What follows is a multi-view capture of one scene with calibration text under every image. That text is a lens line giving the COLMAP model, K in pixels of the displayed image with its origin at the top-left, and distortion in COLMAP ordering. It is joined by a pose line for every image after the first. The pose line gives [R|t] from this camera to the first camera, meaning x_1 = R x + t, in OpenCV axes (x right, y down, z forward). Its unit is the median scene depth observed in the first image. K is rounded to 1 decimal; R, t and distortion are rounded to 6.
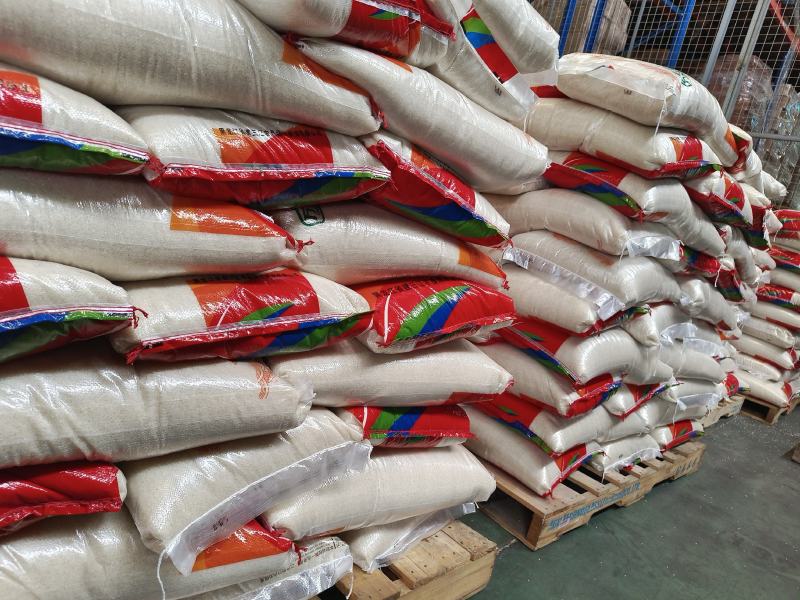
lens RADIAL K [[562.0, 0, 400.0], [0, 562.0, 300.0], [0, 0, 1]] dist [0.045042, -0.052609]
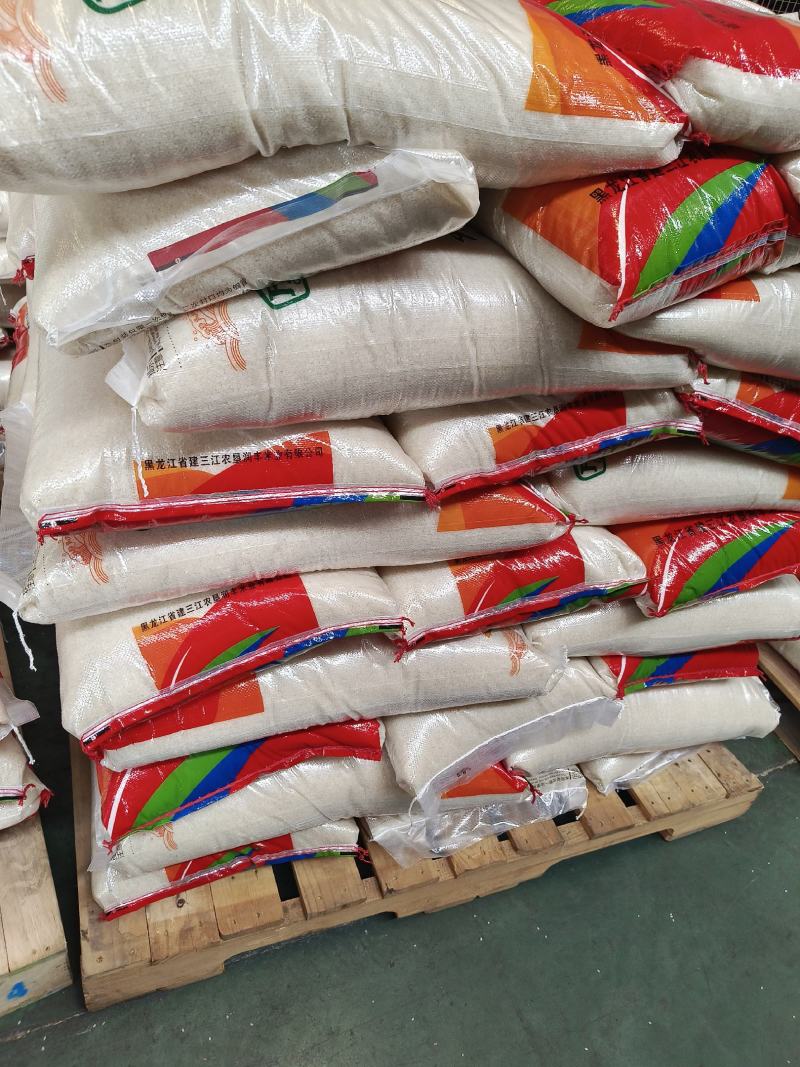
lens RADIAL K [[749.5, 0, 400.0], [0, 749.5, 533.5], [0, 0, 1]] dist [0.045042, -0.052609]
pose [[0.928671, 0.167764, -0.330795, -0.032883], [-0.042209, 0.933868, 0.355119, -0.431596], [0.368495, -0.315826, 0.874337, -0.104588]]
